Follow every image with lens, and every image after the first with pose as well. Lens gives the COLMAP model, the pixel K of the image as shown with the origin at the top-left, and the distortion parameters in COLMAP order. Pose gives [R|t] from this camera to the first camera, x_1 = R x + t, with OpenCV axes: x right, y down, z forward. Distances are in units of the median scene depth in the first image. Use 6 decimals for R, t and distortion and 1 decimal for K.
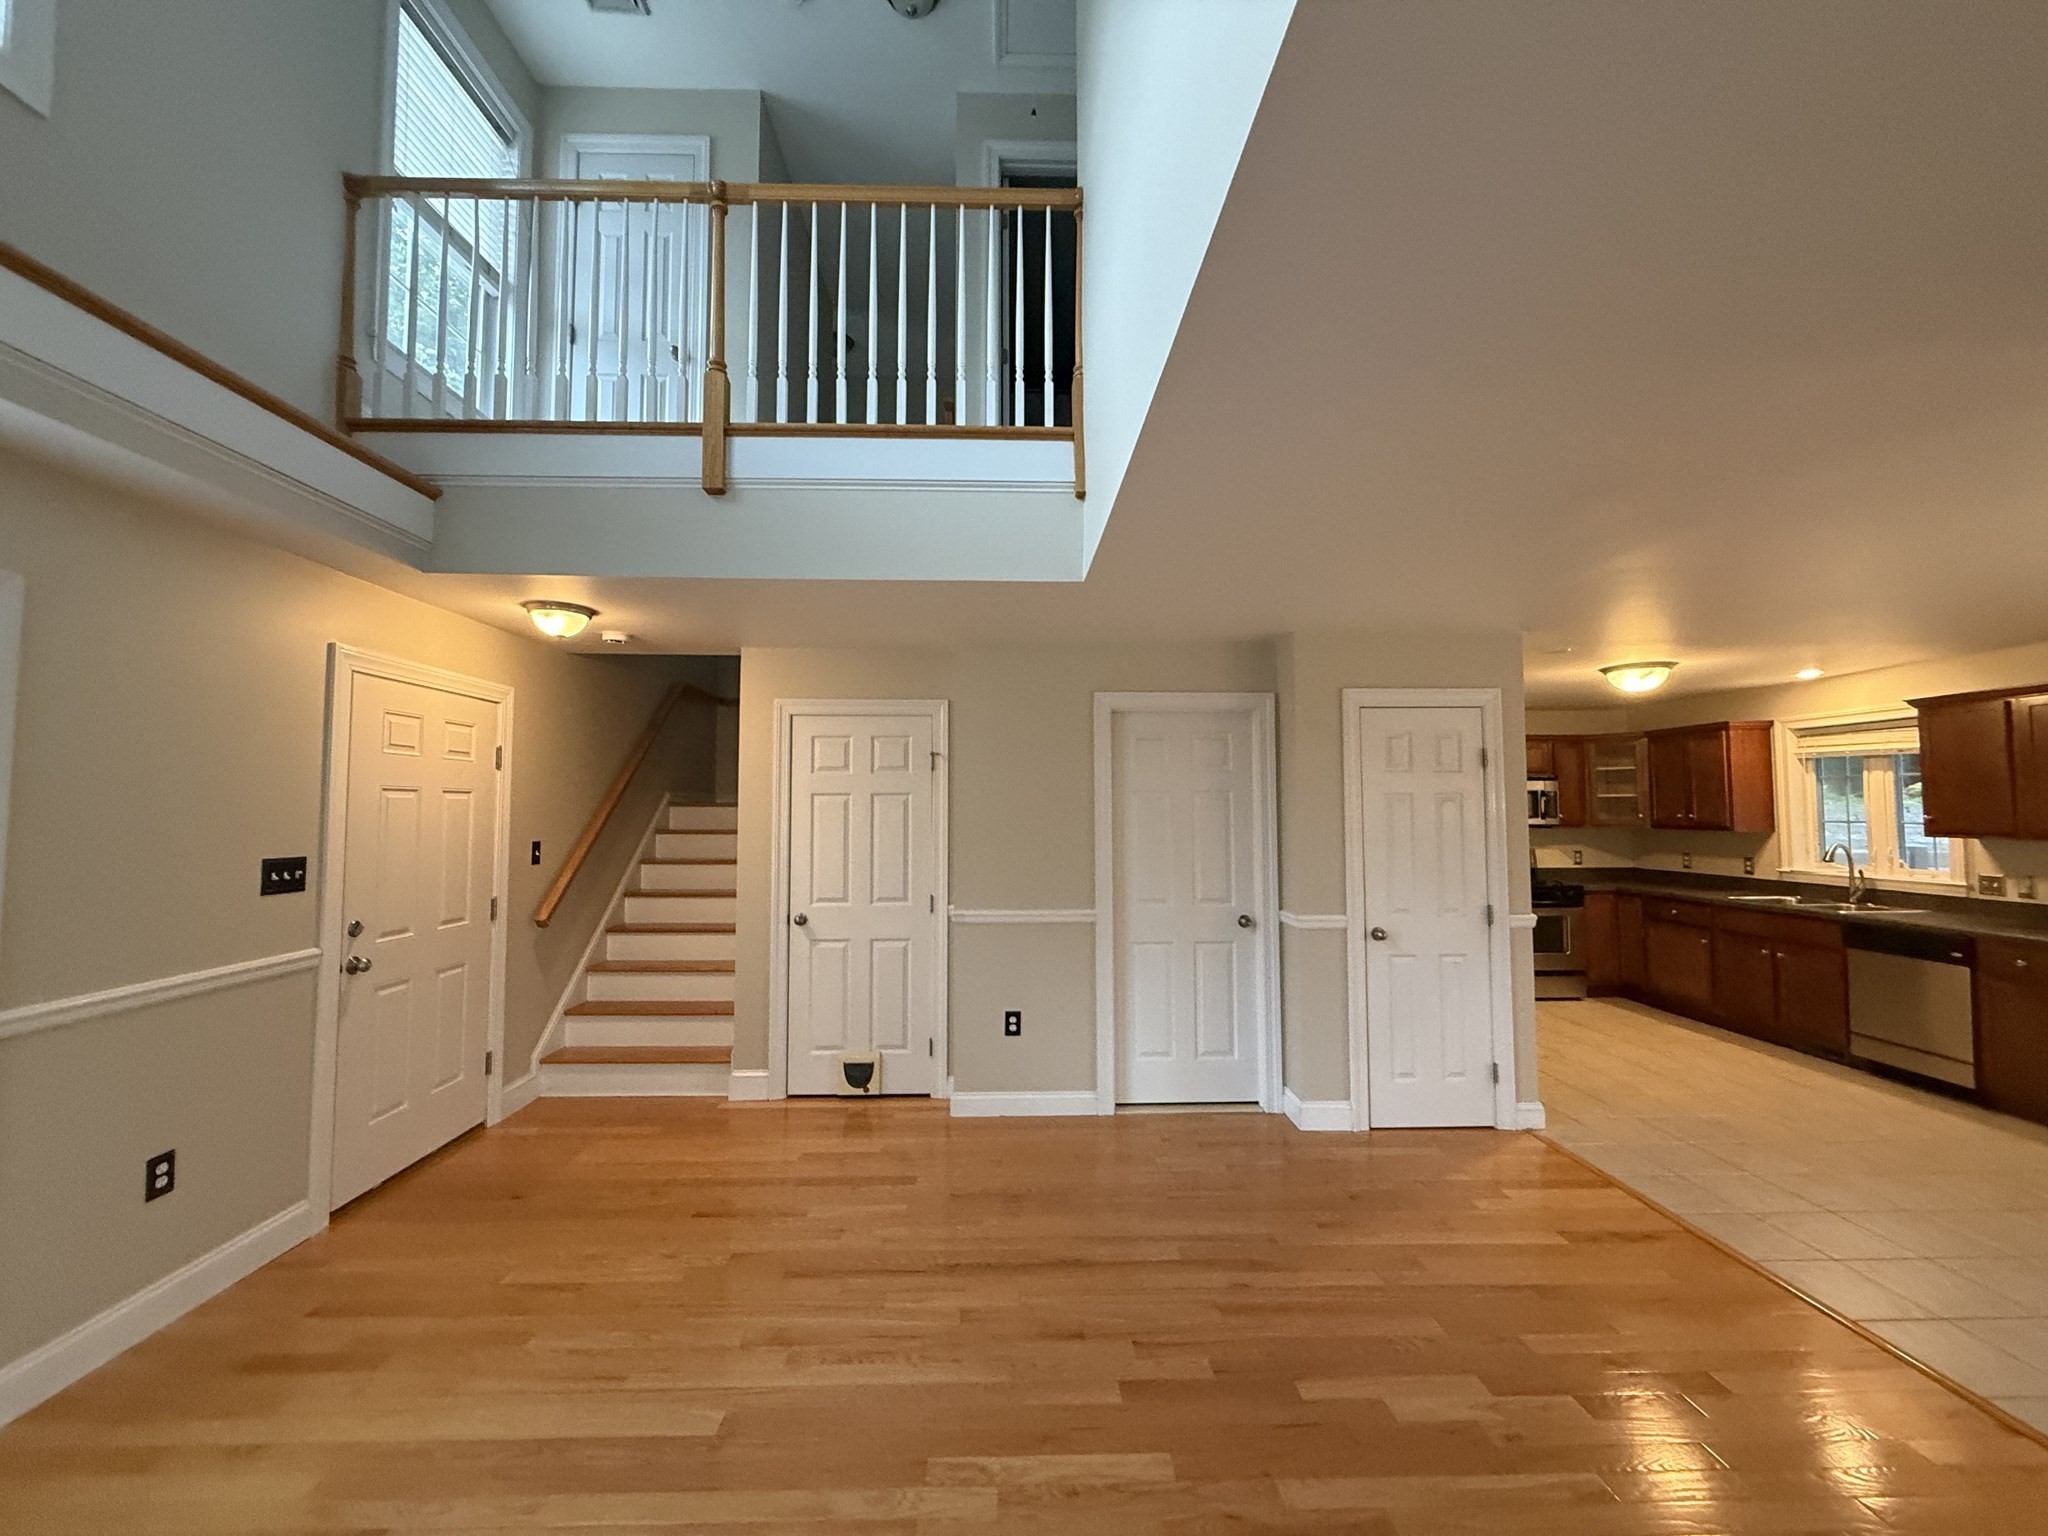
lens RADIAL K [[816.0, 0, 1021.3], [0, 816.0, 769.7], [0, 0, 1]] dist [0.001024, 0.000017]
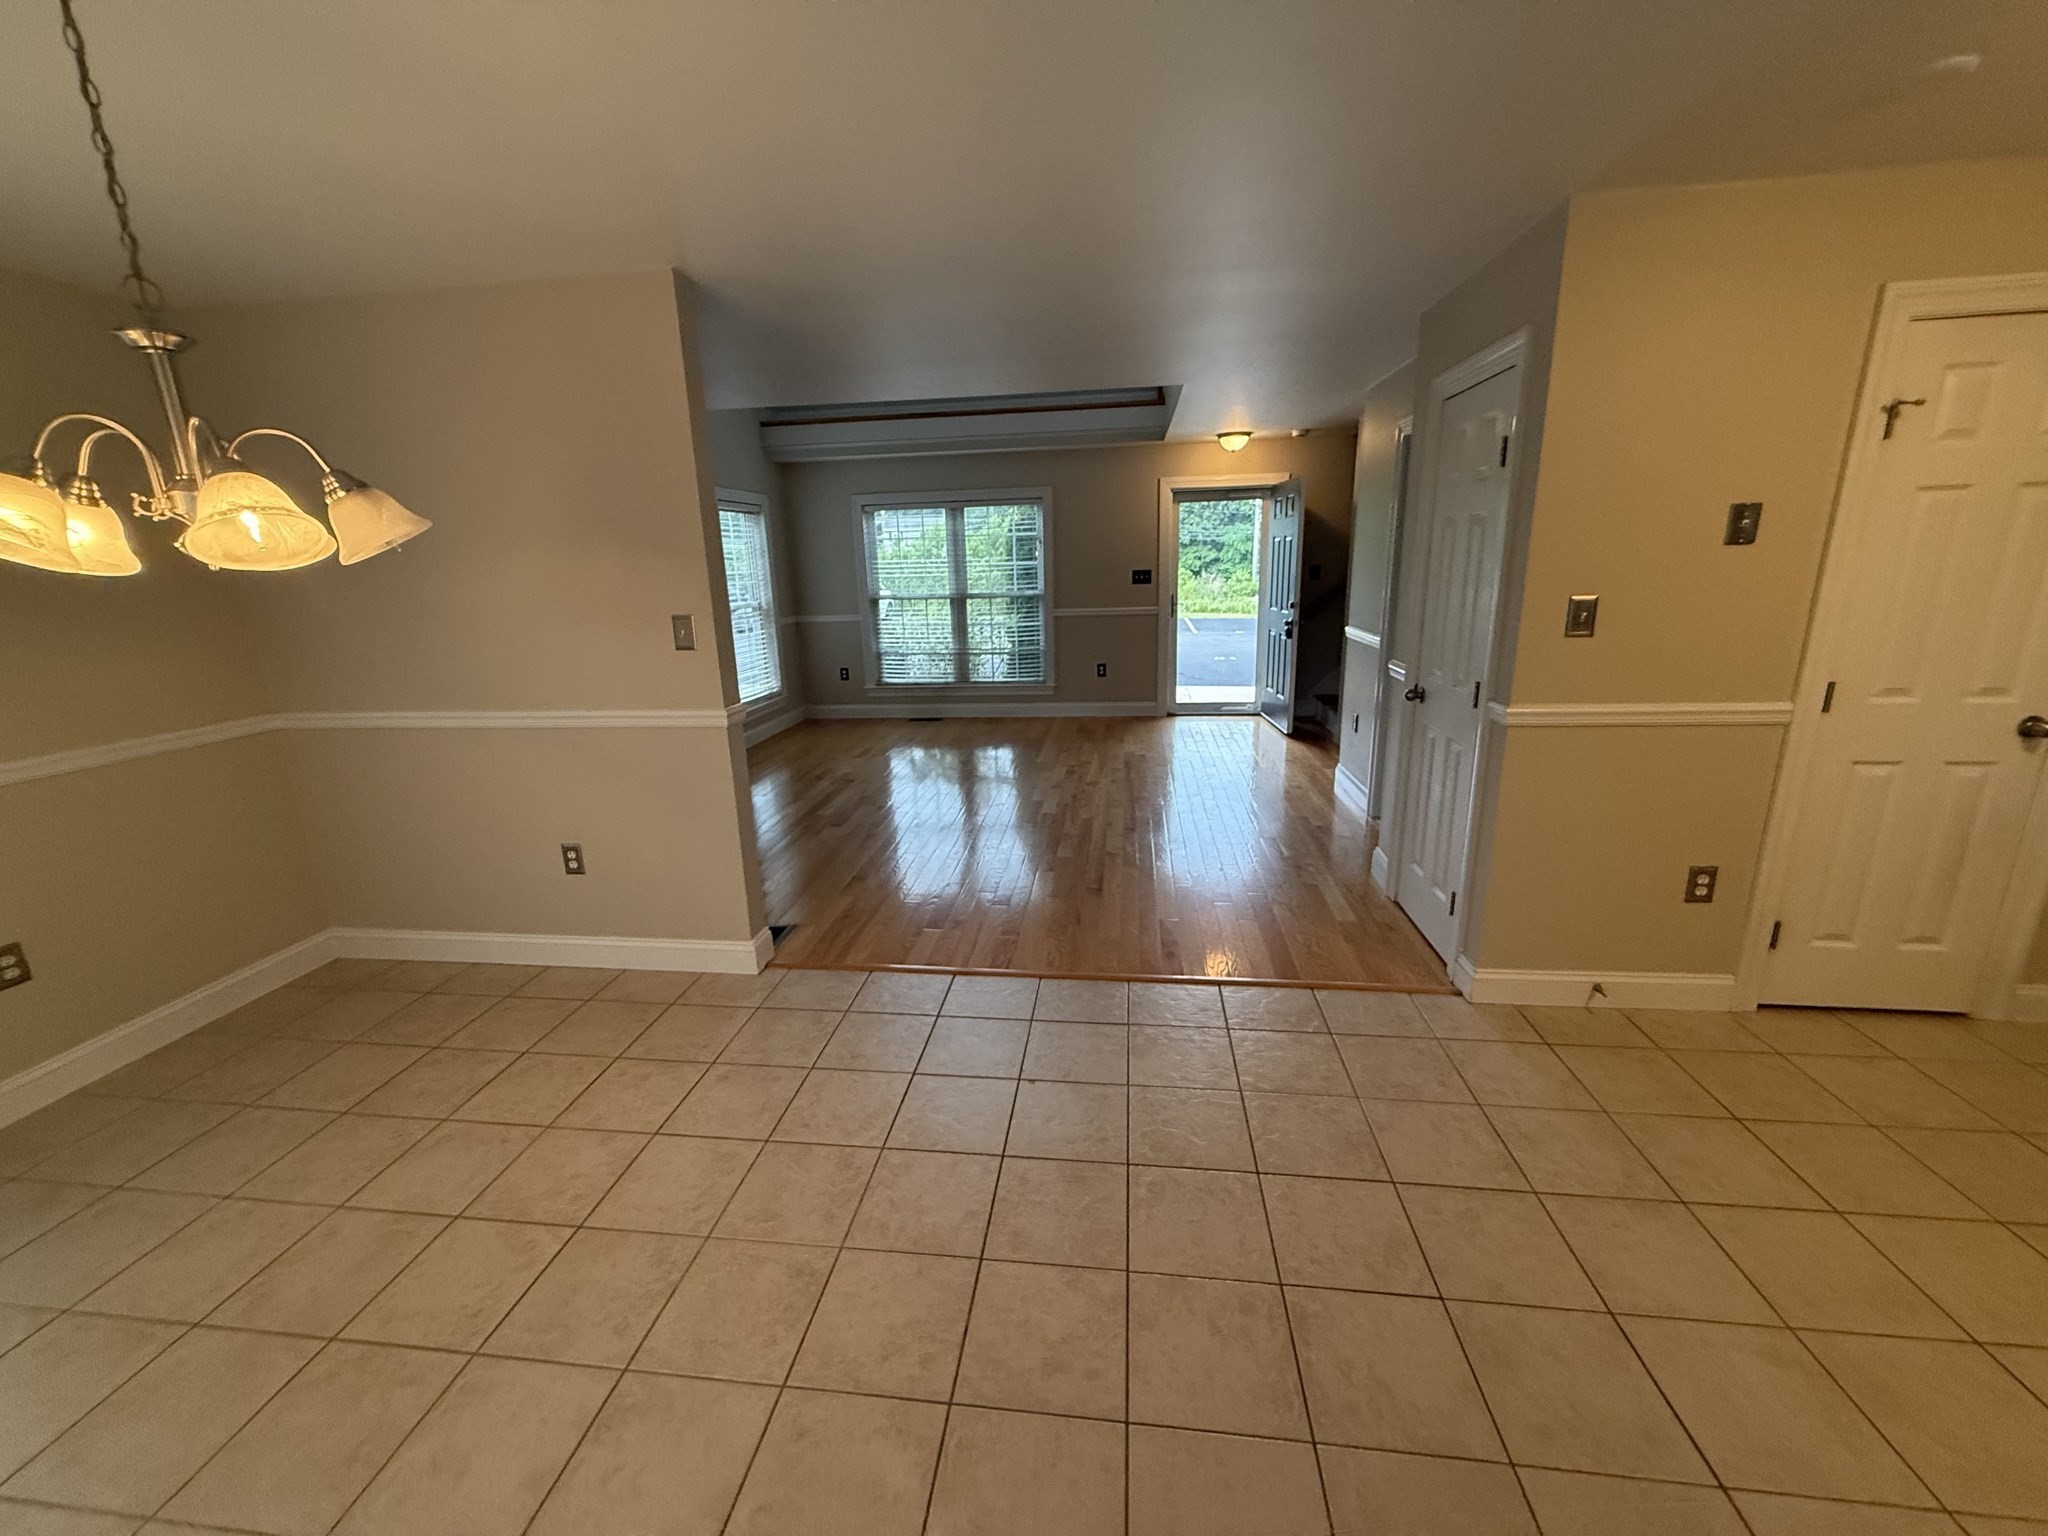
lens RADIAL K [[816.0, 0, 1021.3], [0, 816.0, 769.7], [0, 0, 1]] dist [0.001024, 0.000017]
pose [[-0.149855, 0.255105, -0.955230, 1.589726], [0.080712, 0.966072, 0.245338, 0.046090], [0.985408, -0.040334, -0.165361, 0.888033]]
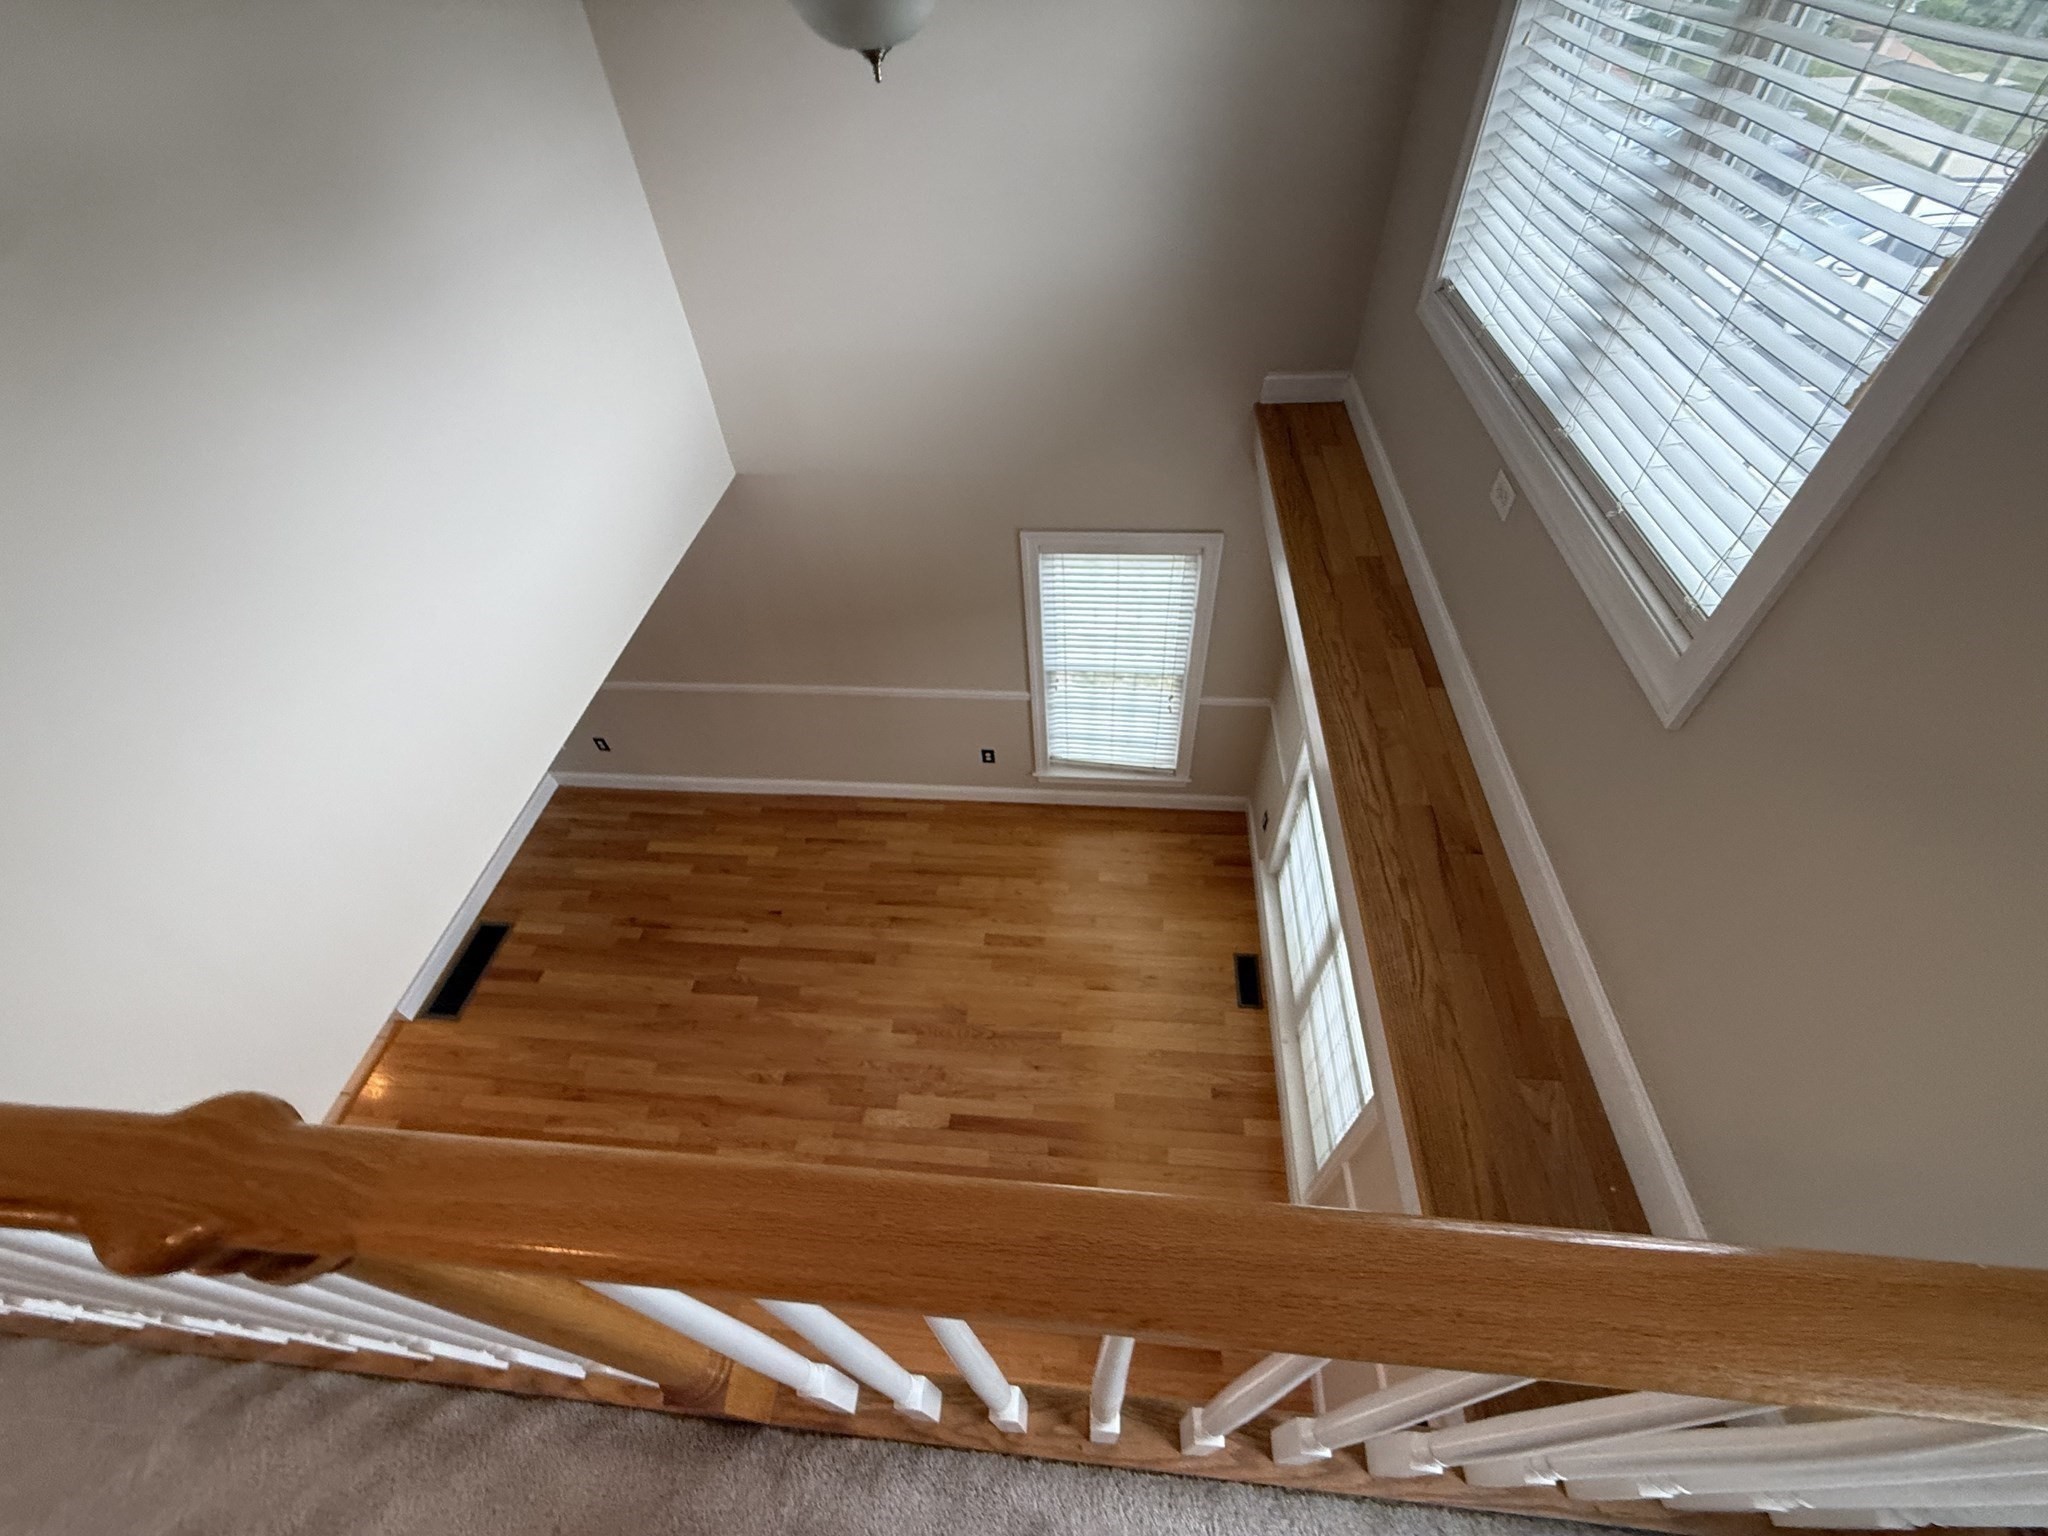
lens RADIAL K [[816.0, 0, 1021.3], [0, 816.0, 769.7], [0, 0, 1]] dist [0.001024, 0.000017]
pose [[-0.992657, -0.049290, 0.110465, -0.480112], [0.043989, 0.703596, 0.709237, -0.814186], [-0.112681, 0.708889, -0.696261, 0.990592]]
